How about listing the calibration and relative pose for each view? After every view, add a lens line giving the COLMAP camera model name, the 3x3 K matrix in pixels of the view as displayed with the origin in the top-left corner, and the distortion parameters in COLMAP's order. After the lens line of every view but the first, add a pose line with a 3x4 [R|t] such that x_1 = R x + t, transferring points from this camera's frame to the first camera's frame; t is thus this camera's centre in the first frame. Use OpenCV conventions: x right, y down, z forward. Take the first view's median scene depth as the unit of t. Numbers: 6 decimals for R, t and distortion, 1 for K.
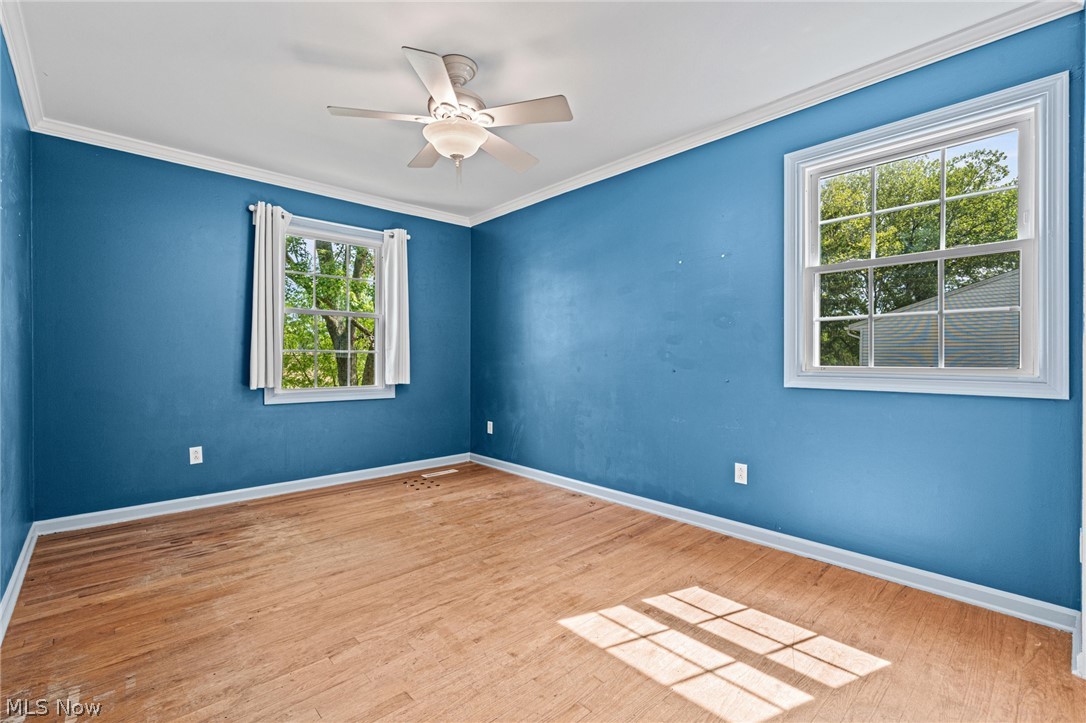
lens RADIAL K [[467.6, 0, 541.0], [0, 467.6, 355.9], [0, 0, 1]] dist [-0.002218, -0.000386]
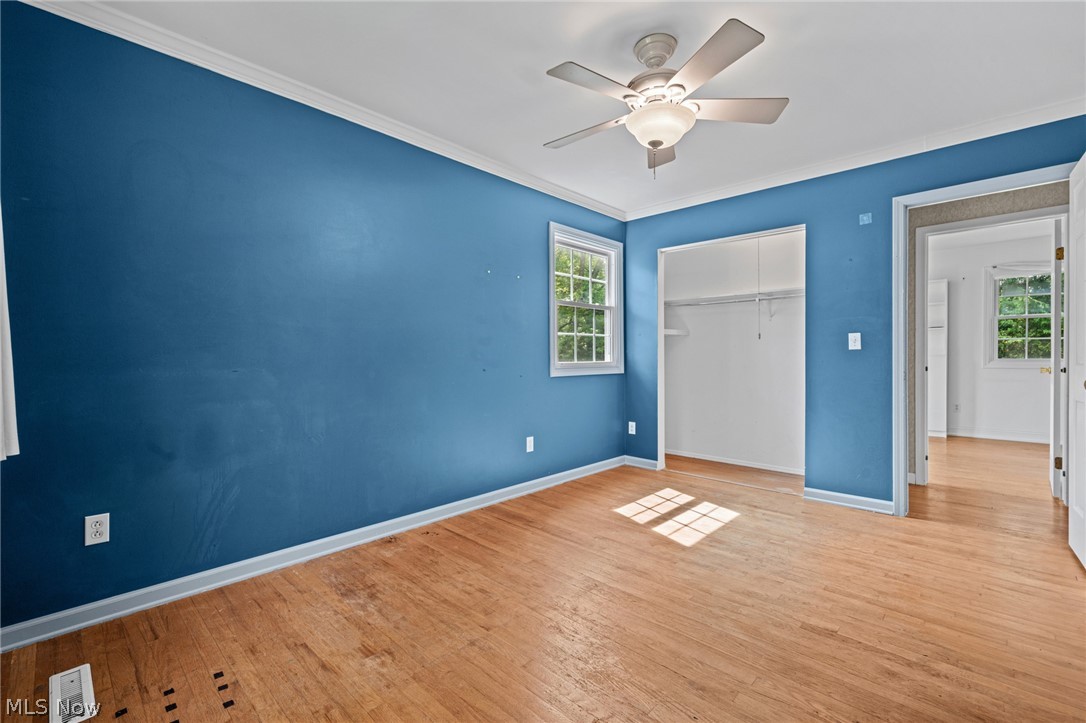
lens RADIAL K [[449.3, 0, 543.0], [0, 449.3, 361.5], [0, 0, 1]] dist [-0.022038, -0.000297]
pose [[-0.071763, 0.006482, 0.997401, -0.857734], [0.002132, 0.999978, -0.006345, 0.022048], [-0.997419, 0.001671, -0.071775, 1.054816]]
